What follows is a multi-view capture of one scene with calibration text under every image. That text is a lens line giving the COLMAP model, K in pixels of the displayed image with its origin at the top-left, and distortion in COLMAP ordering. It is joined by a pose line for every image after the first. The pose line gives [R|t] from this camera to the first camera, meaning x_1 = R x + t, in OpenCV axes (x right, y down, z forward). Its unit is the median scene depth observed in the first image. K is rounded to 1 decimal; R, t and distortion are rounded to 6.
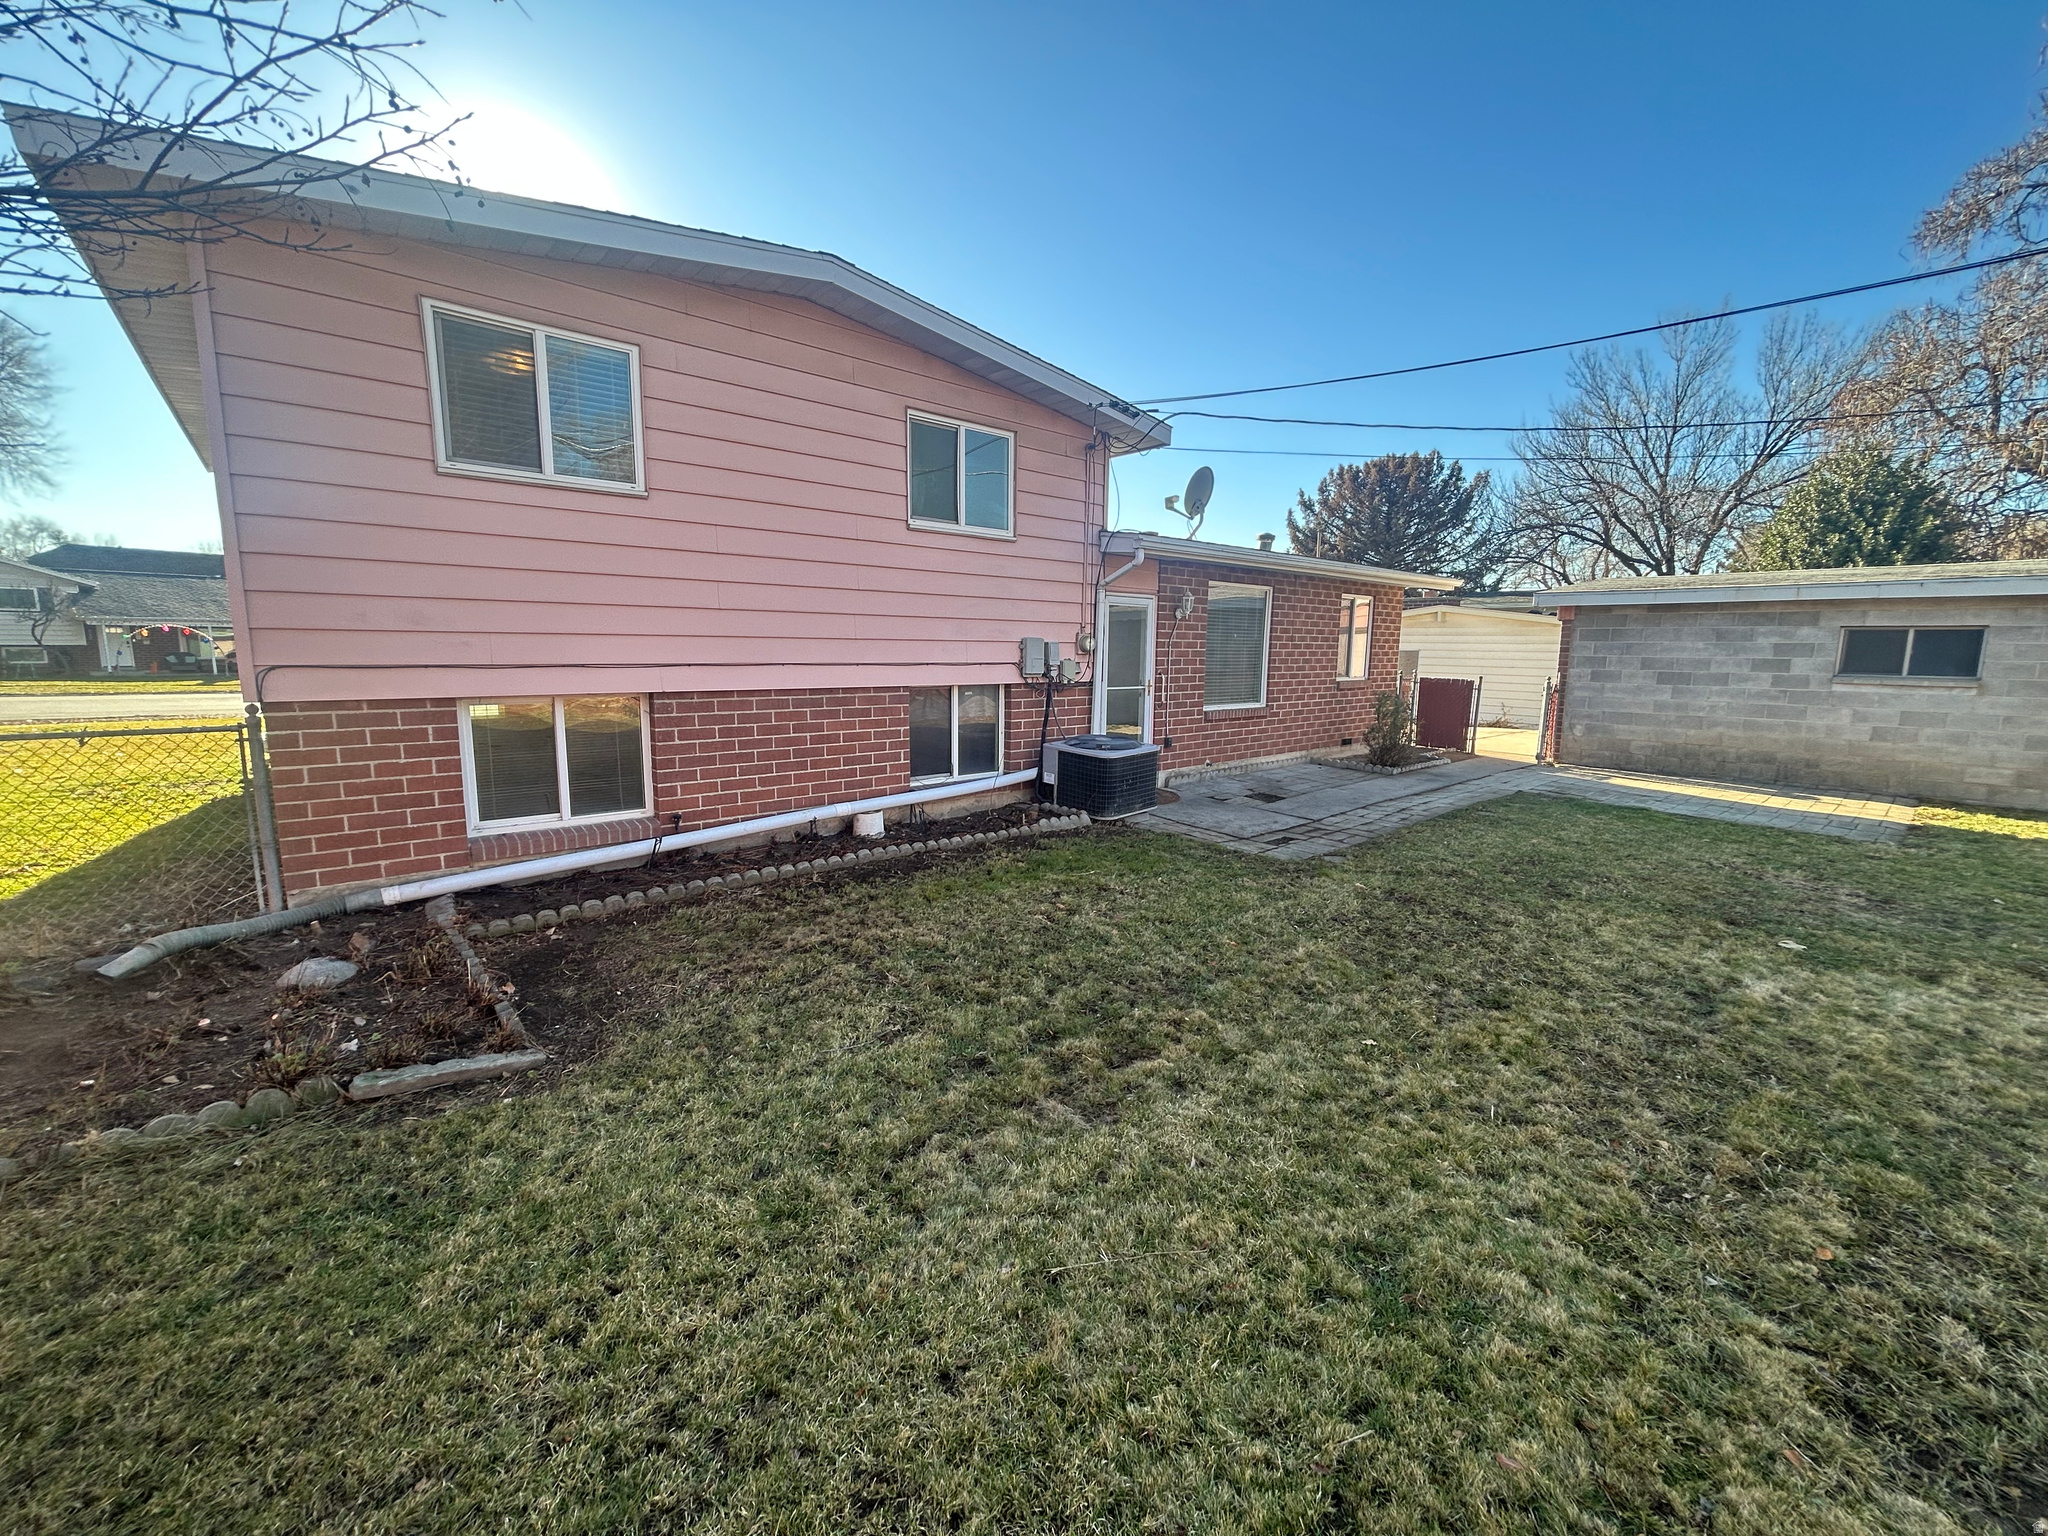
lens RADIAL K [[822.4, 0, 1025.5], [0, 822.4, 763.8], [0, 0, 1]] dist [0.000973, -0.000487]
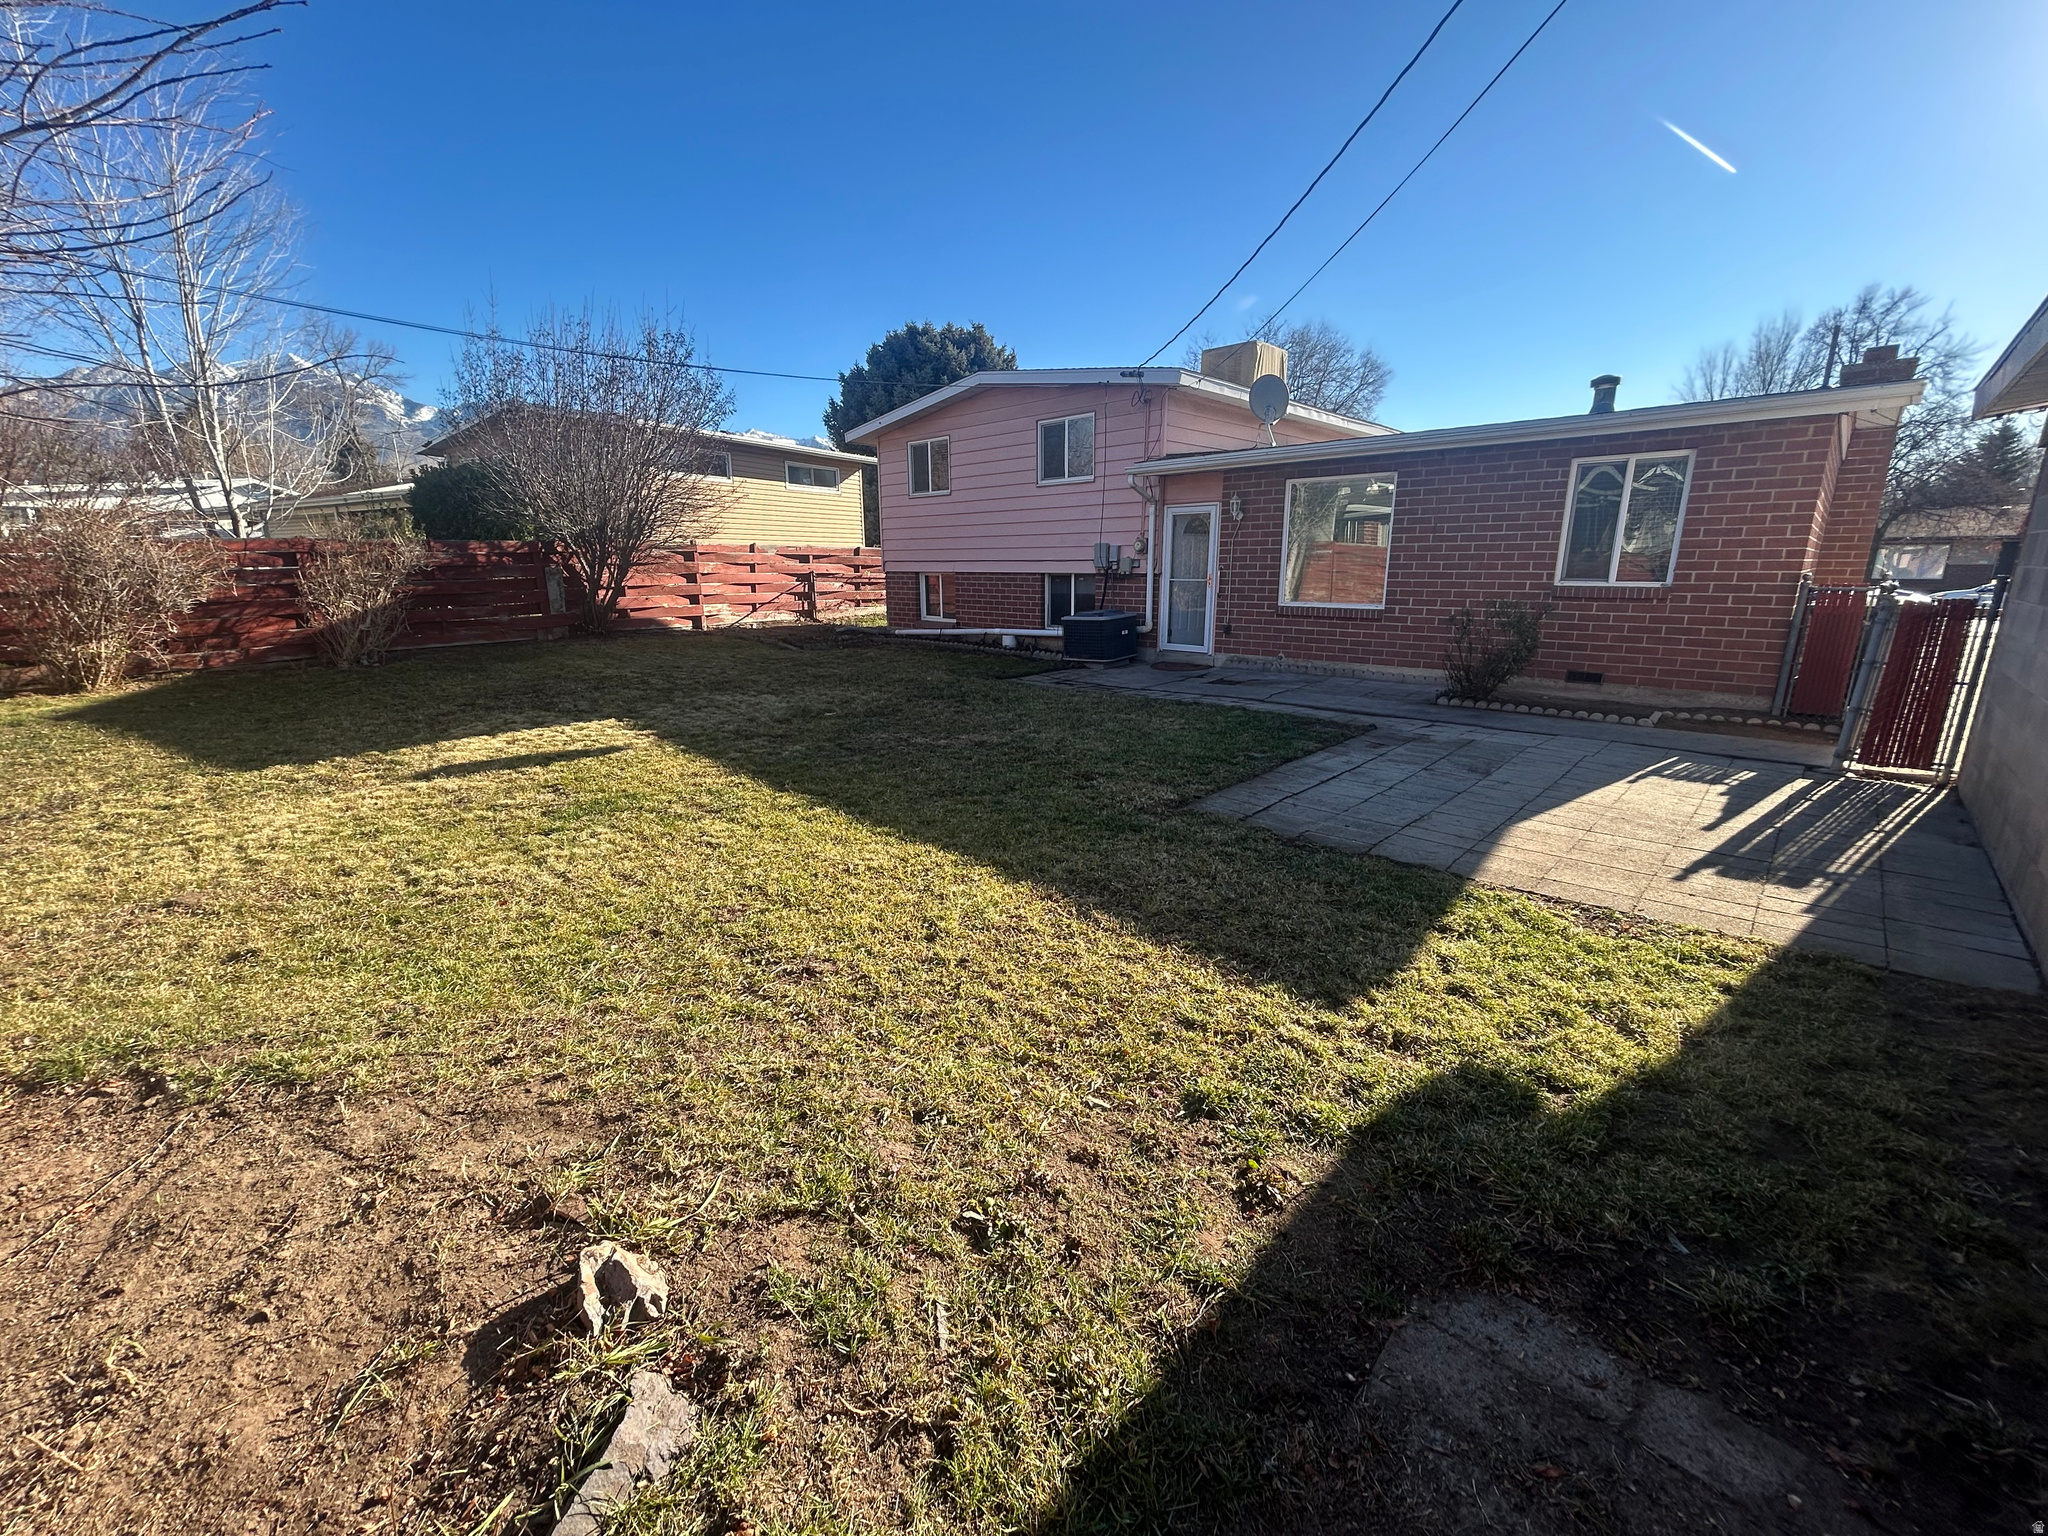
lens RADIAL K [[822.4, 0, 1023.2], [0, 822.4, 772.5], [0, 0, 1]] dist [0.000973, -0.000487]
pose [[0.090650, 0.234023, -0.967996, 1.645013], [-0.136681, 0.965723, 0.220674, -0.058703], [0.986459, 0.112303, 0.119529, 0.734779]]
